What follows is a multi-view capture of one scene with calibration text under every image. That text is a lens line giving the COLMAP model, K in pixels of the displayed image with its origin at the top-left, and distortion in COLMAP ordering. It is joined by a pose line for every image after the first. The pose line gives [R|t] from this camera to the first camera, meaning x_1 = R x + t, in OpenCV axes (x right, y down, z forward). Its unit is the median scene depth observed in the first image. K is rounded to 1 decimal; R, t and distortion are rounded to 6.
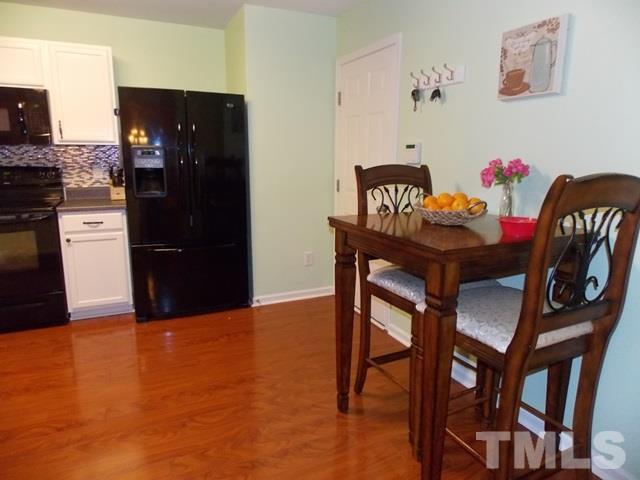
lens RADIAL K [[421.9, 0, 320.7], [0, 421.9, 236.2], [0, 0, 1]] dist [0.000208, -0.001078]
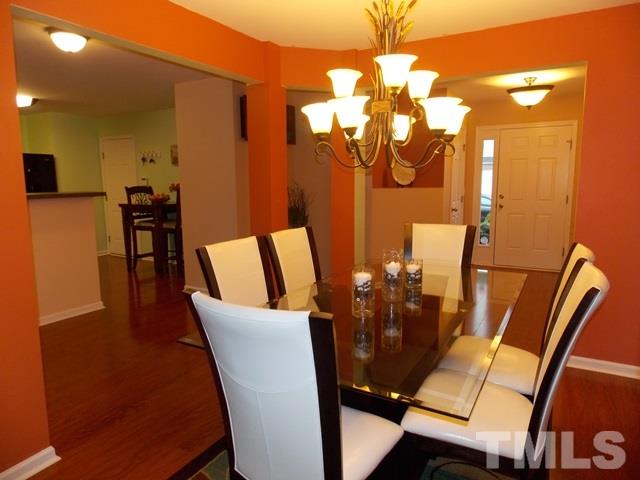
lens RADIAL K [[421.9, 0, 320.7], [0, 421.9, 236.2], [0, 0, 1]] dist [0.000208, -0.001078]
pose [[0.817261, -0.093168, 0.568686, -0.332196], [0.123980, 0.992162, -0.015626, 0.254048], [-0.562773, 0.083276, 0.822406, -1.404325]]
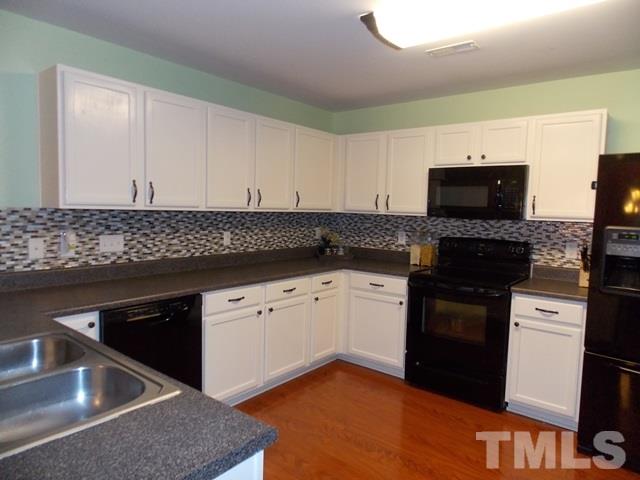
lens RADIAL K [[421.9, 0, 320.7], [0, 421.9, 236.2], [0, 0, 1]] dist [0.000208, -0.001078]
pose [[0.445612, 0.067774, -0.892657, 0.015915], [-0.193381, 0.980876, -0.022063, -0.072736], [0.874090, 0.182455, 0.450196, 0.175947]]
